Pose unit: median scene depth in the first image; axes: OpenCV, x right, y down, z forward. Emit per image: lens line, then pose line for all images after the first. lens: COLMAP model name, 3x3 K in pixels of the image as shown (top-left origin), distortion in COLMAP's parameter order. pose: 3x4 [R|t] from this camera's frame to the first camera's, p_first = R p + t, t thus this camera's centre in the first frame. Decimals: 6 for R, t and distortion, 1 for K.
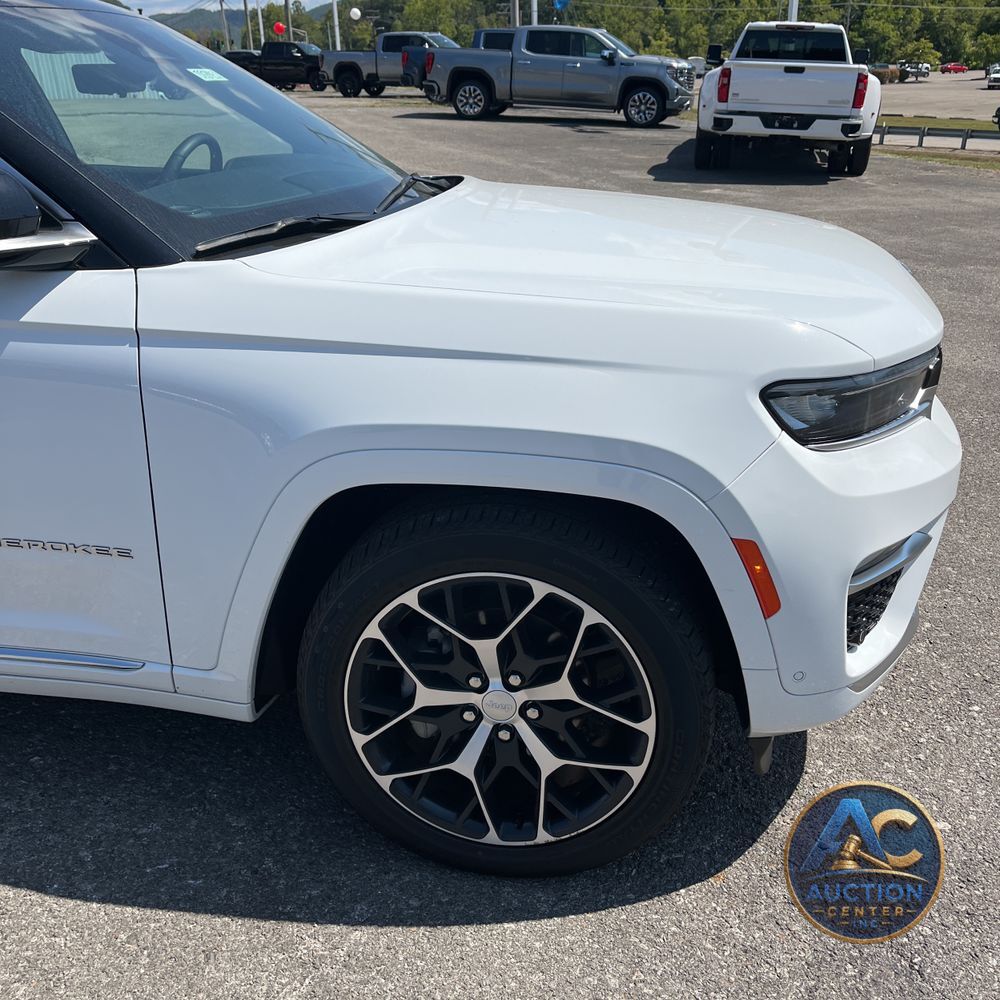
lens RADIAL K [[1010.9, 0, 493.0], [0, 1010.9, 493.8], [0, 0, 1]] dist [0.022361, 0.000000]
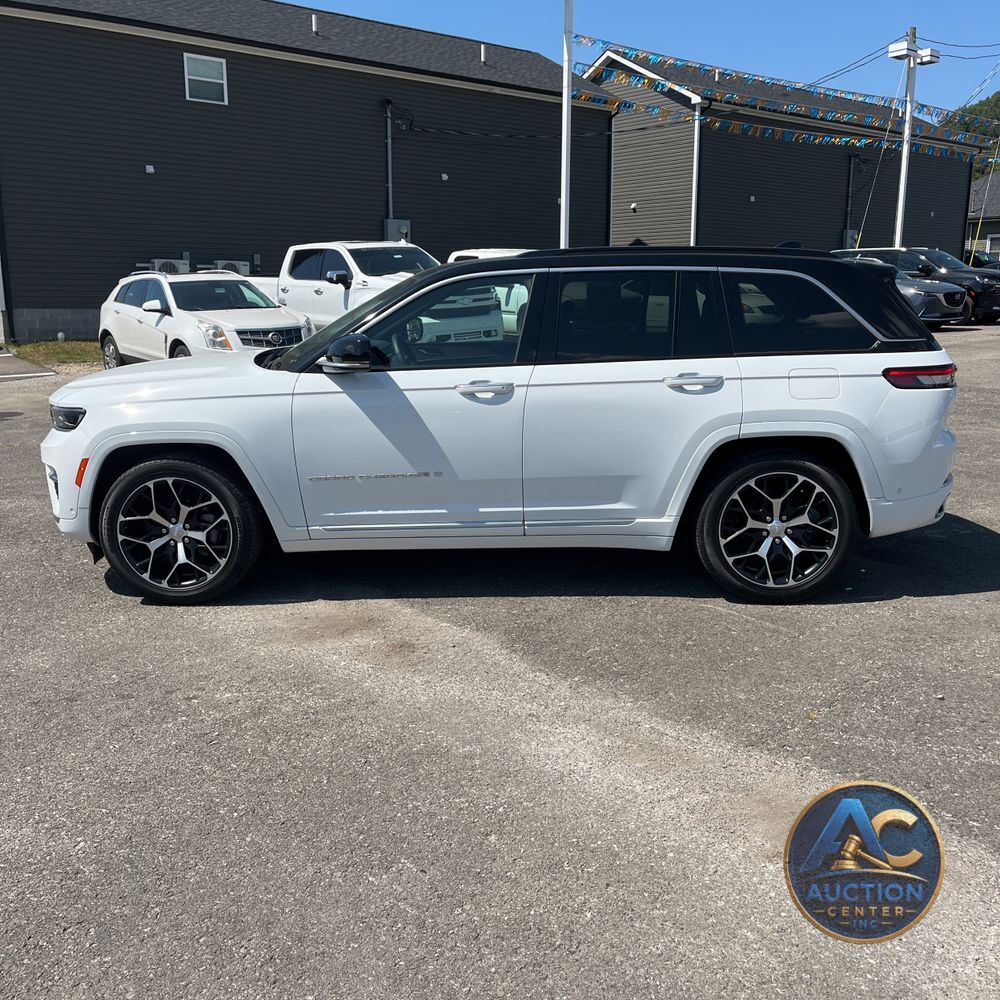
lens RADIAL K [[1010.9, 0, 493.6], [0, 1010.9, 502.6], [0, 0, 1]] dist [0.022361, 0.000000]
pose [[0.991964, 0.039300, 0.120266, -1.038663], [-0.019209, 0.986297, -0.163860, 0.584057], [-0.125057, 0.160233, 0.979125, -1.496494]]
